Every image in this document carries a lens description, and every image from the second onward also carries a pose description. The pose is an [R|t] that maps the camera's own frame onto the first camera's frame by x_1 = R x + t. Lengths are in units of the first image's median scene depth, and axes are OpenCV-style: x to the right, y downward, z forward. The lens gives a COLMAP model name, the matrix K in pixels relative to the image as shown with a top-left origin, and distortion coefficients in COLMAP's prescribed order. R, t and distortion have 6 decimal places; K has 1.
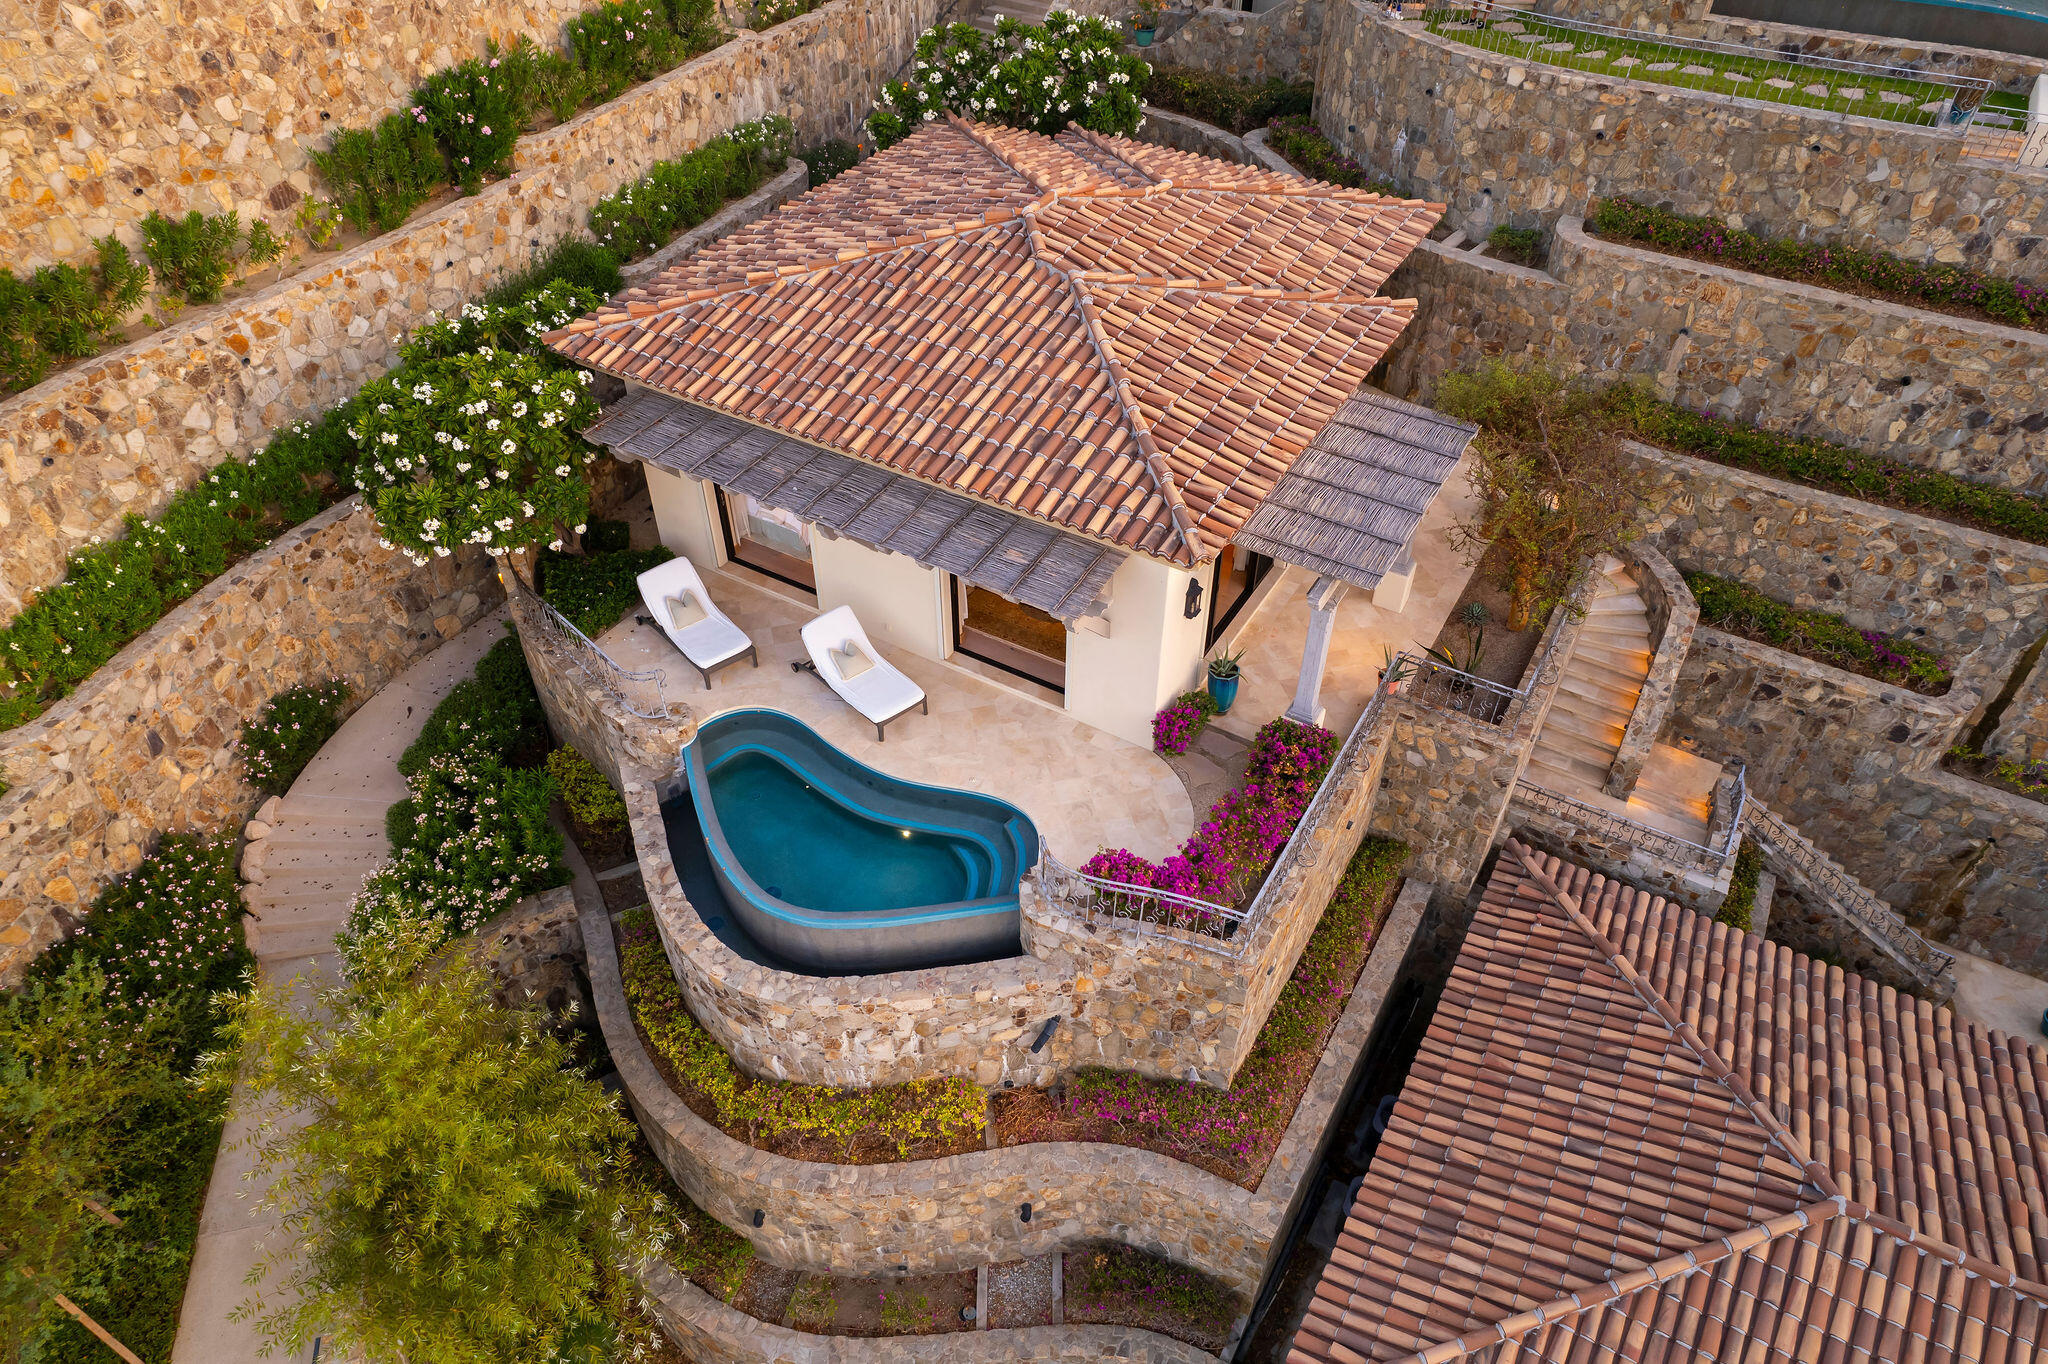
lens RADIAL K [[1311.9, 0, 1014.7], [0, 1311.9, 699.5], [0, 0, 1]] dist [-0.089041, 0.079862]
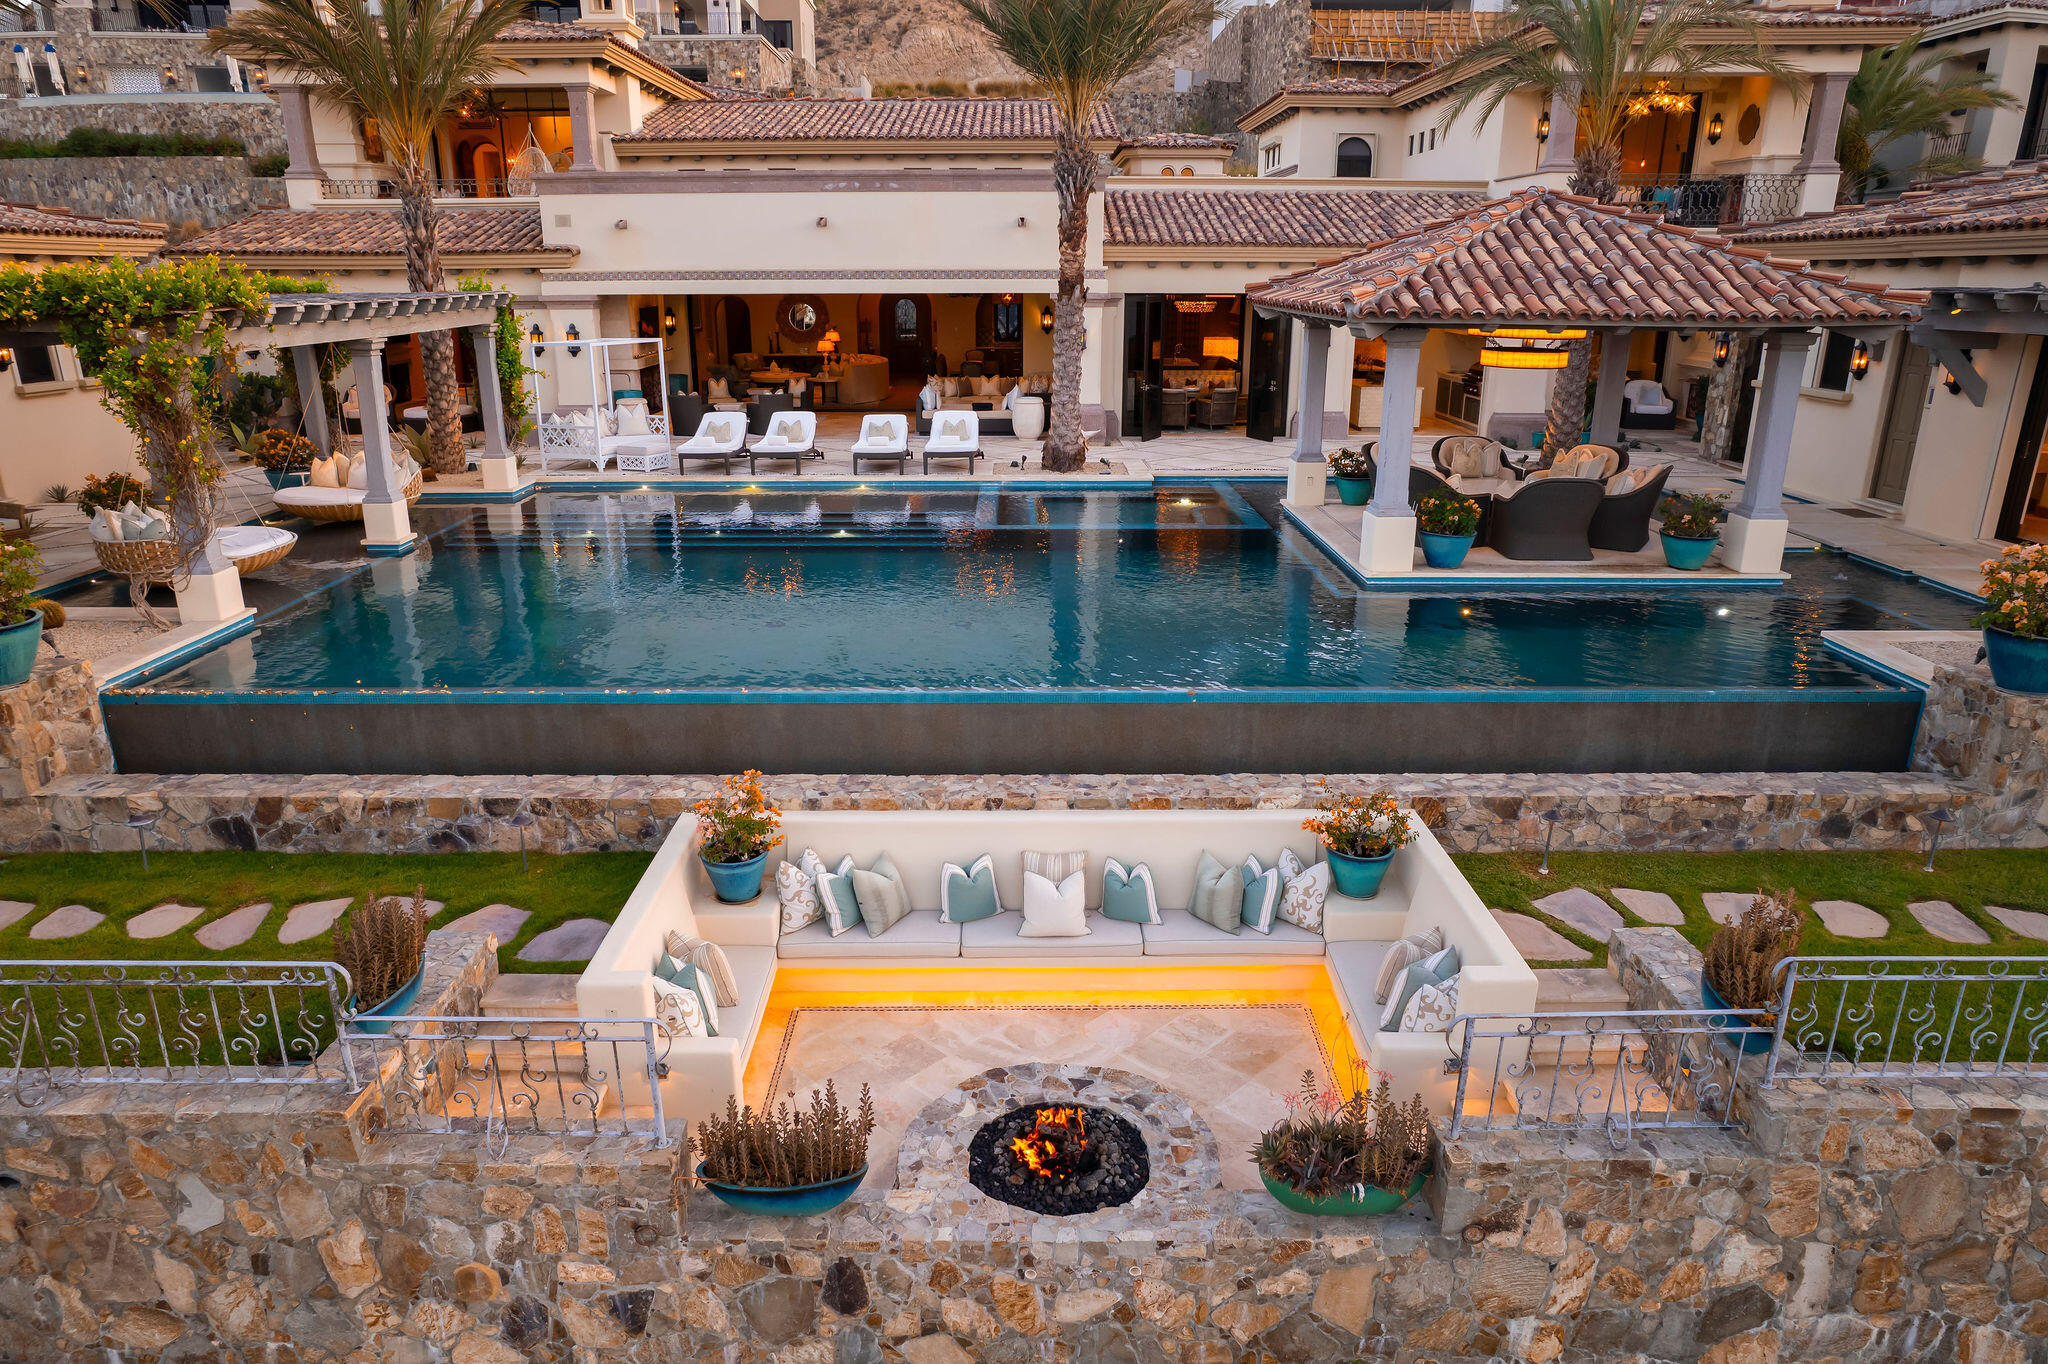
lens RADIAL K [[1313.6, 0, 1021.0], [0, 1313.6, 693.7], [0, 0, 1]] dist [-0.075856, 0.069072]
pose [[0.852517, -0.158069, 0.498226, 0.779115], [0.352658, 0.877487, -0.325038, -0.373264], [-0.385808, 0.452804, 0.803816, 0.620207]]
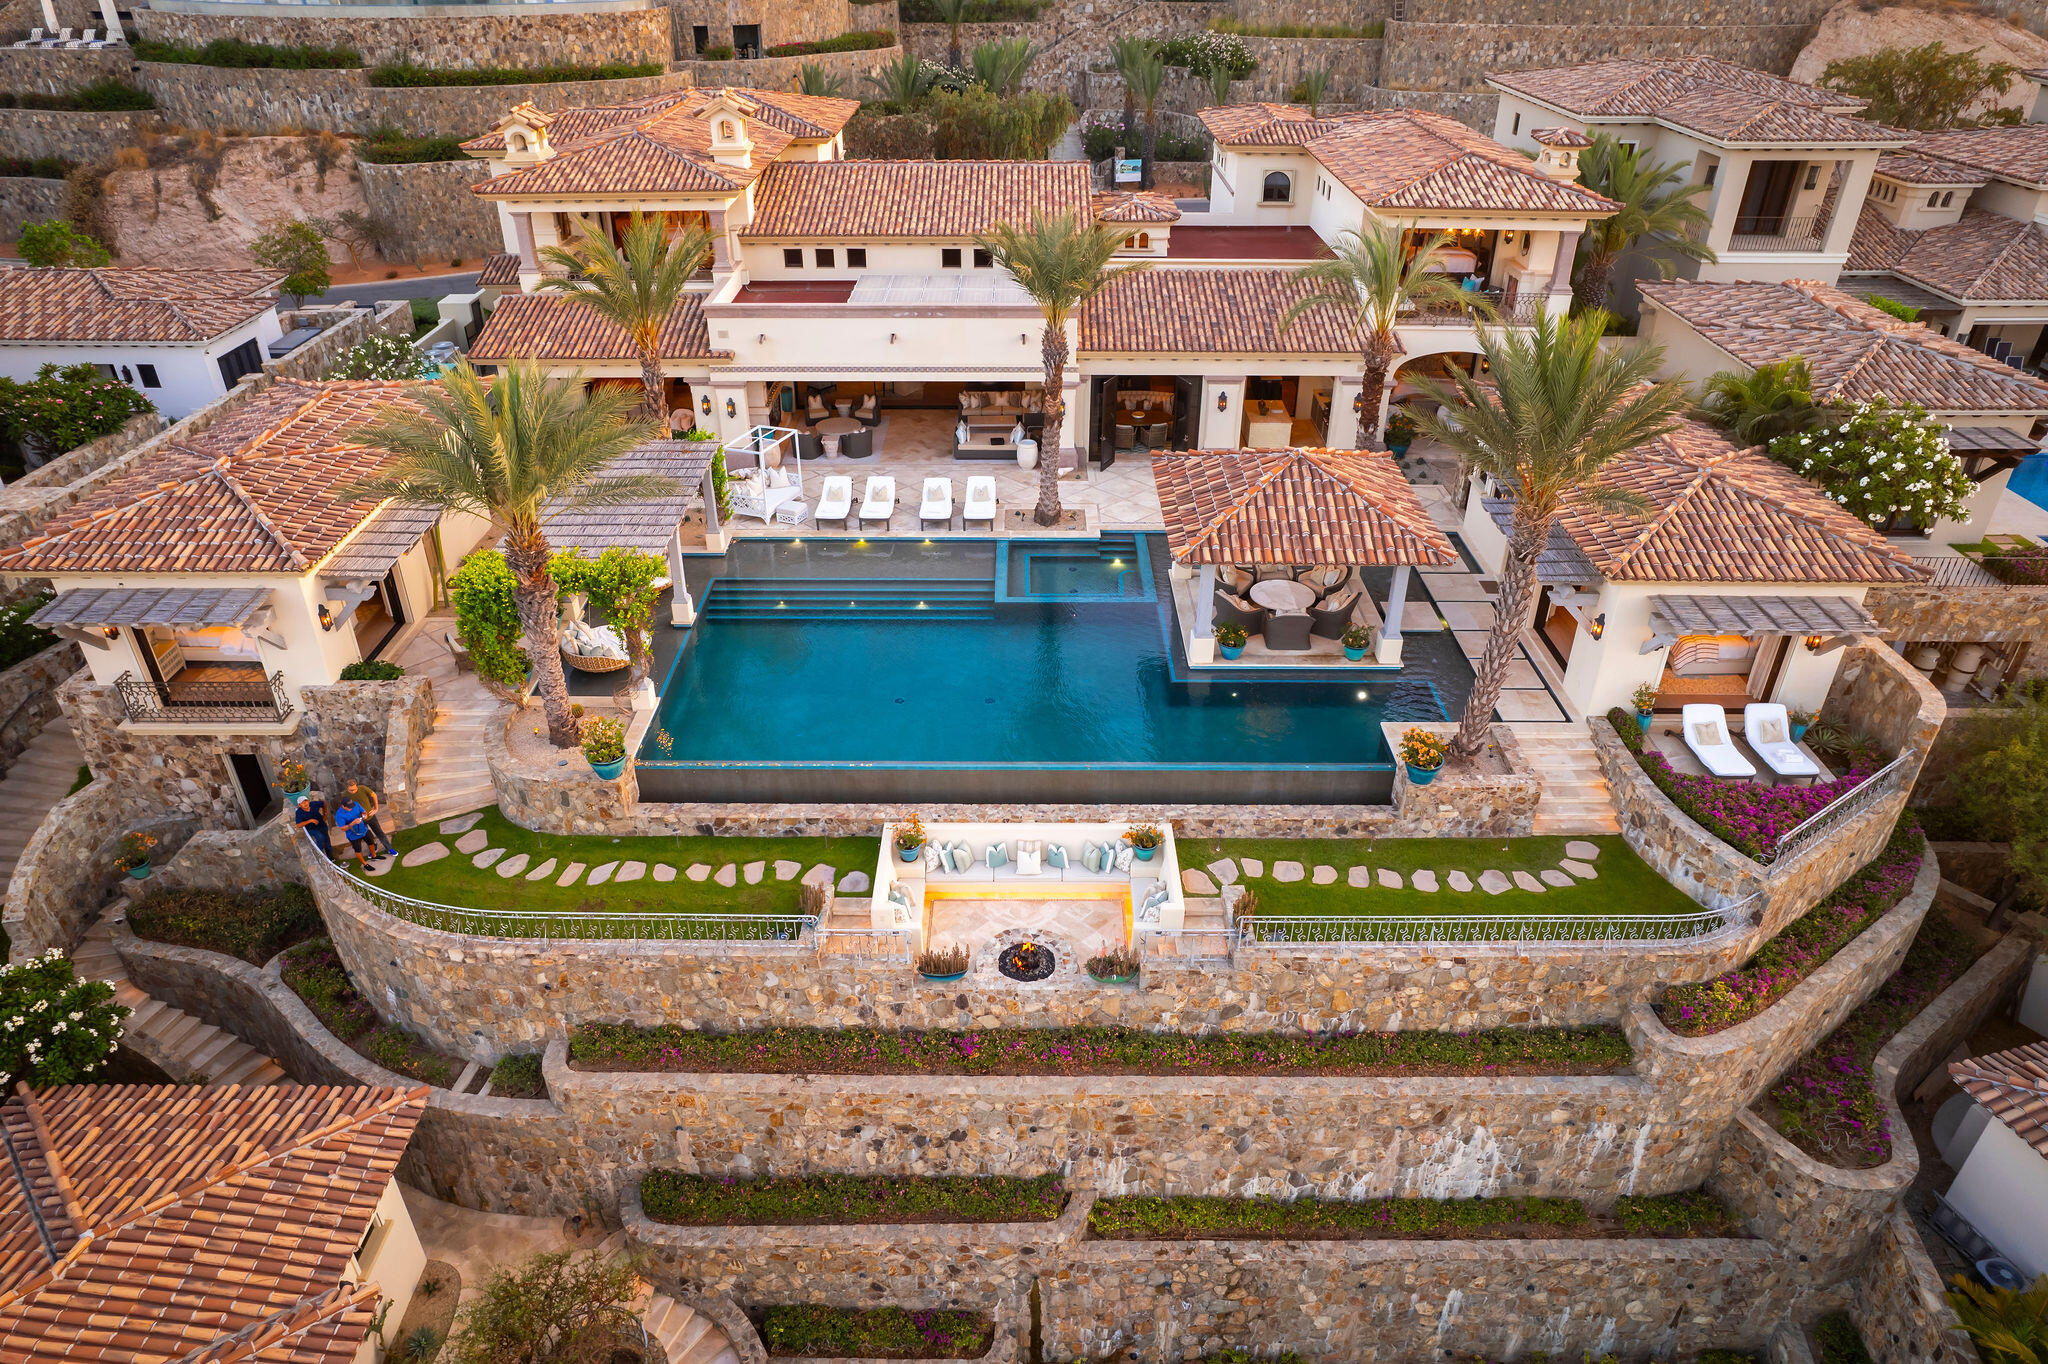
lens RADIAL K [[1320.0, 0, 1023.1], [0, 1320.0, 689.7], [0, 0, 1]] dist [-0.077329, 0.068828]
pose [[0.856037, -0.263874, 0.444489, 0.444753], [0.347560, 0.930320, -0.117072, -0.479010], [-0.382625, 0.254705, 0.888101, -0.251198]]
